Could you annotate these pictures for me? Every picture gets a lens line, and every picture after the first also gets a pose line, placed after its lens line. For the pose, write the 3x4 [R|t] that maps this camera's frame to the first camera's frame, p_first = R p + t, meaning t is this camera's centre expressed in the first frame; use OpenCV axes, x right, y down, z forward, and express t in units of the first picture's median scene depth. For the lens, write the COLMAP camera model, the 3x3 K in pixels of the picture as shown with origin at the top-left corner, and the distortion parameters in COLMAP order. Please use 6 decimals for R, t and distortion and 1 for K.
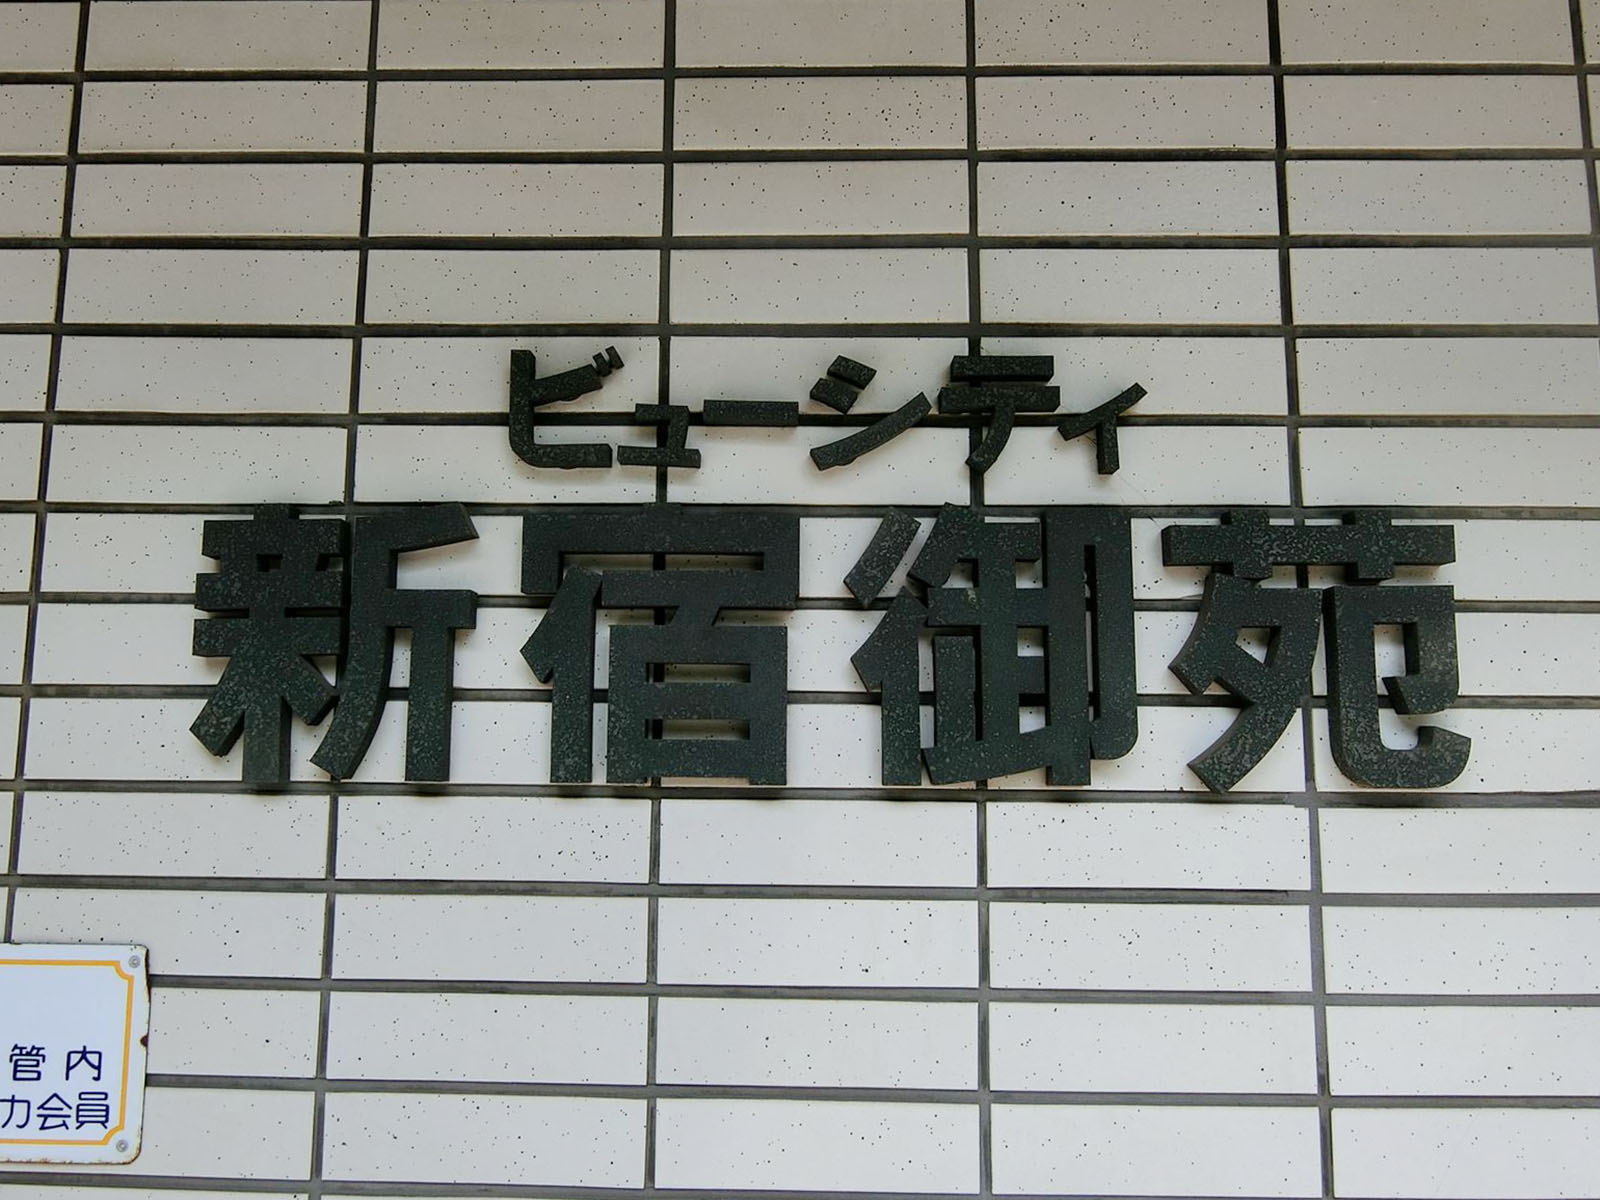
lens RADIAL K [[1122.3, 0, 800.2], [0, 1122.3, 596.3], [0, 0, 1]] dist [-0.006753, -0.001158]
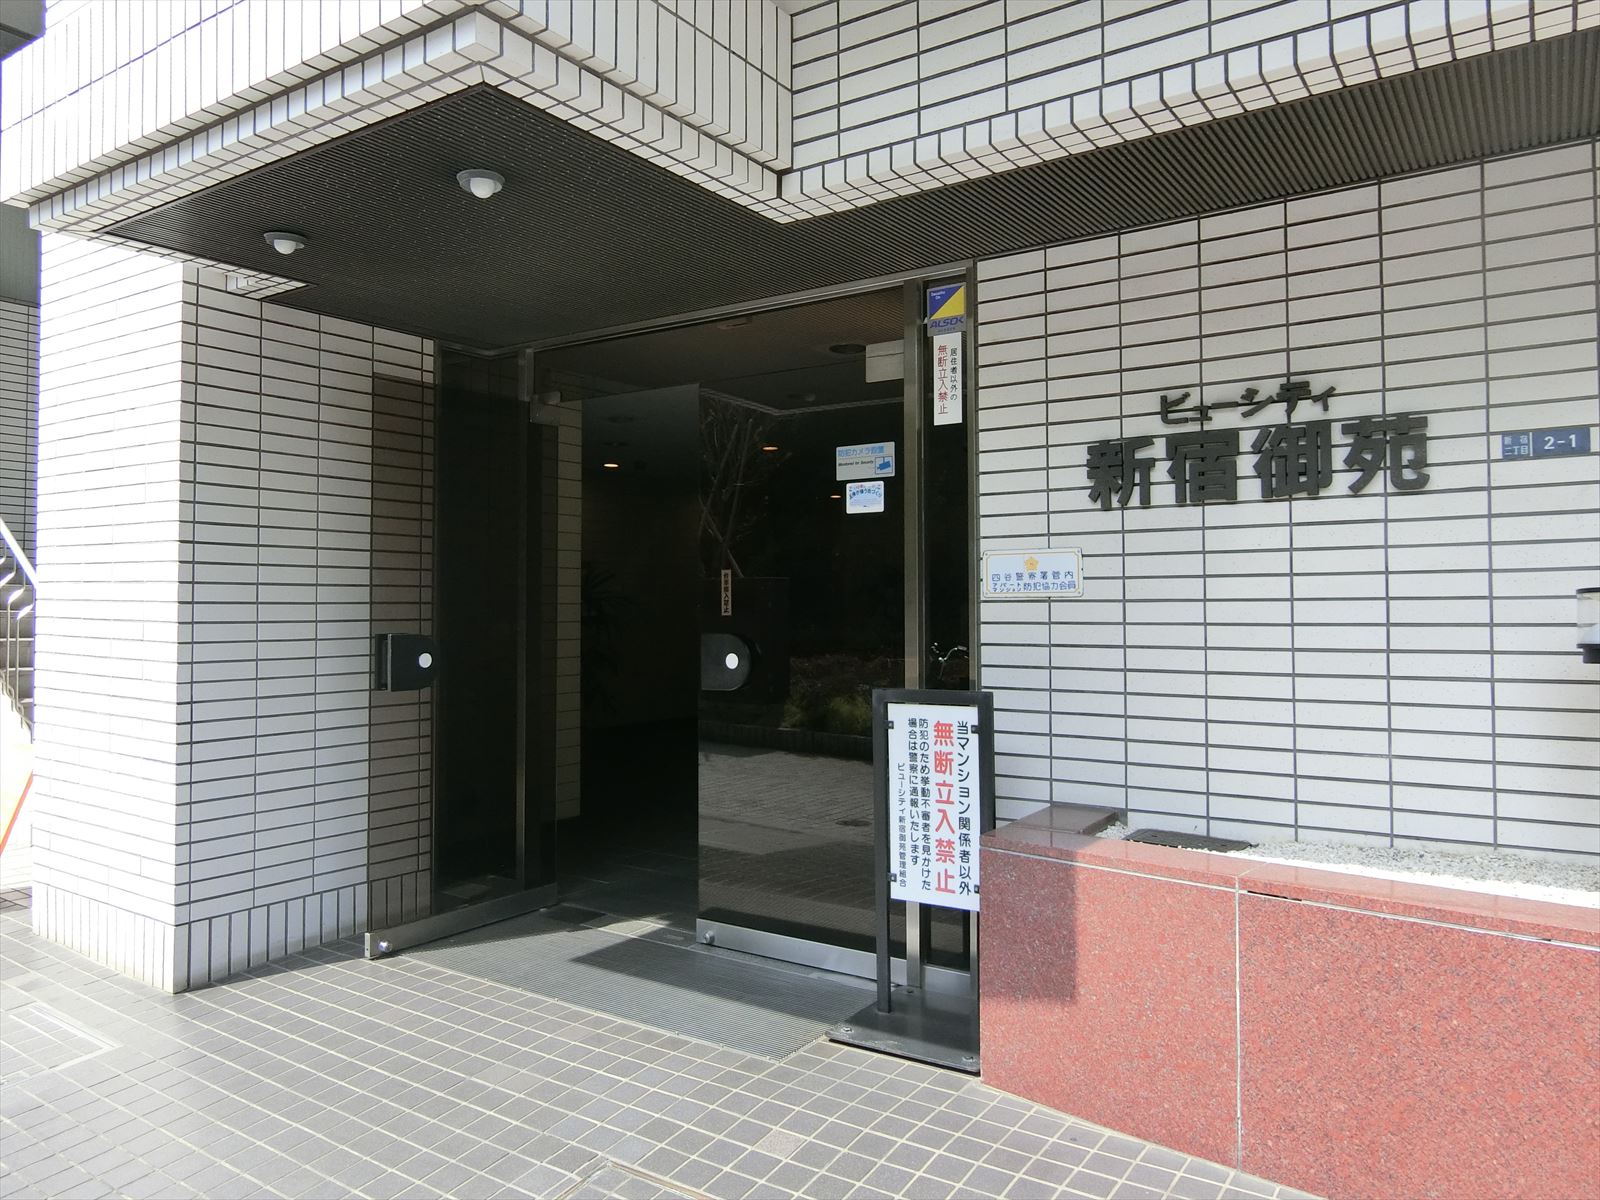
lens RADIAL K [[1122.3, 0, 799.9], [0, 1122.3, 597.2], [0, 0, 1]] dist [-0.006753, -0.001158]
pose [[0.839284, -0.018847, -0.543367, 0.818569], [0.076366, 0.993578, 0.083491, 0.059766], [0.538304, -0.111568, 0.835333, -3.102760]]
